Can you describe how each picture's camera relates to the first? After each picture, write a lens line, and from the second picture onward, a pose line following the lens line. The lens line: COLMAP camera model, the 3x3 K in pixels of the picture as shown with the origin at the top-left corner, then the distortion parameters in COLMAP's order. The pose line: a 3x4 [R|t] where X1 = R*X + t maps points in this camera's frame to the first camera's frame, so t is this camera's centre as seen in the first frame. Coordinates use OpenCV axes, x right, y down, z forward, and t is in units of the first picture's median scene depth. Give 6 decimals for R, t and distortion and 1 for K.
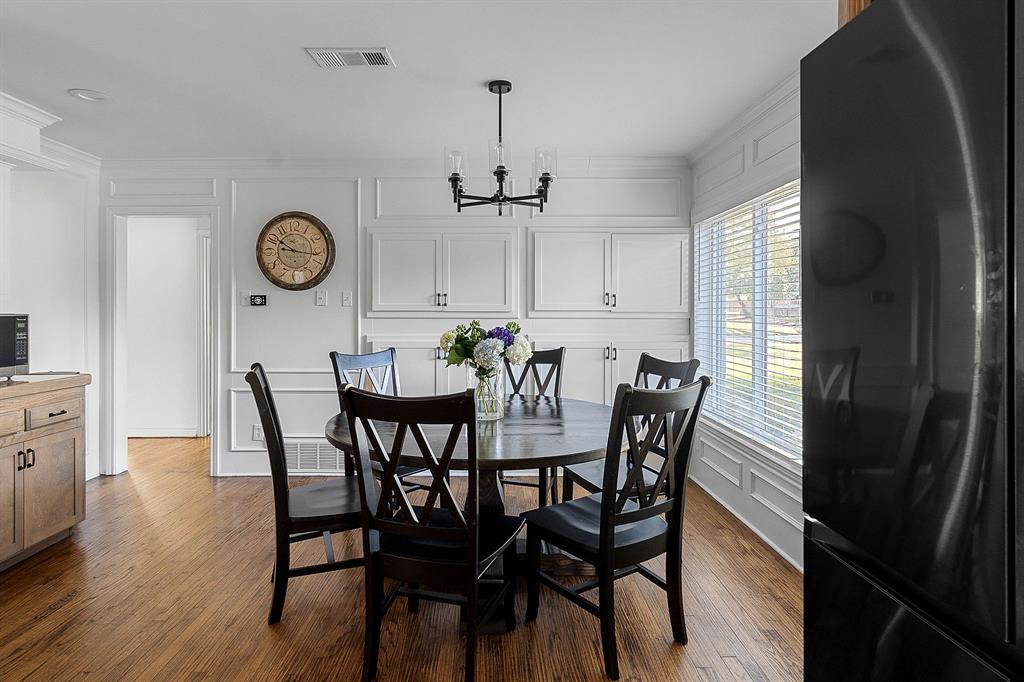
lens RADIAL K [[543.7, 0, 497.2], [0, 543.7, 313.6], [0, 0, 1]] dist [-0.001247, 0.000207]
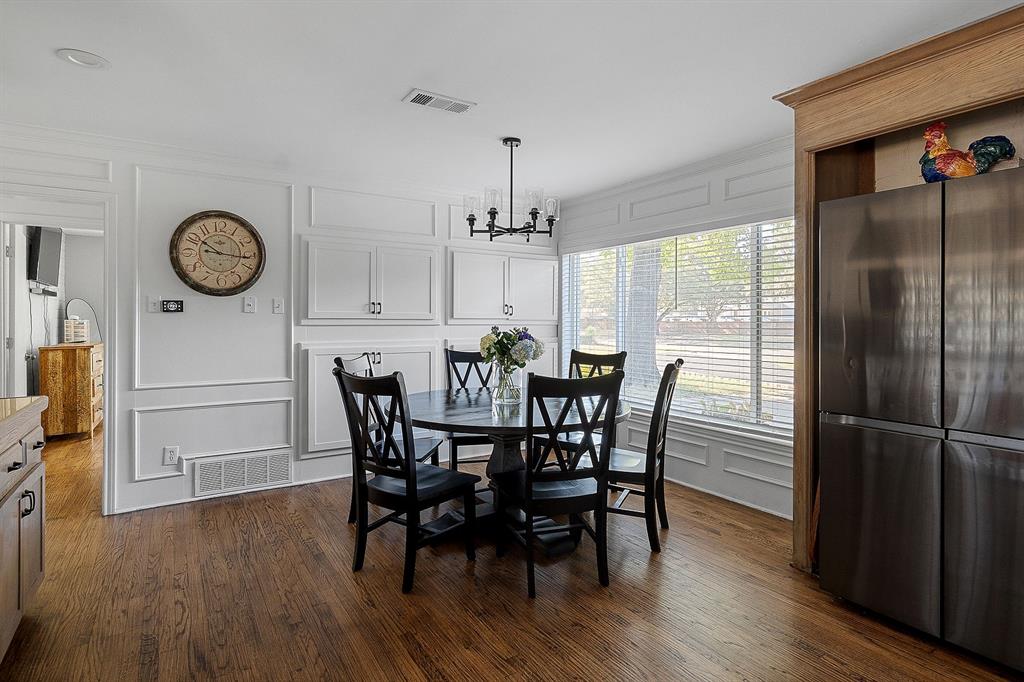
lens RADIAL K [[528.0, 0, 511.0], [0, 528.0, 323.4], [0, 0, 1]] dist [0.000552, 0.000541]
pose [[0.840337, -0.003362, 0.542054, -0.444773], [0.001846, 0.999993, 0.003340, 0.001741], [-0.542061, -0.001806, 0.840337, -0.023128]]
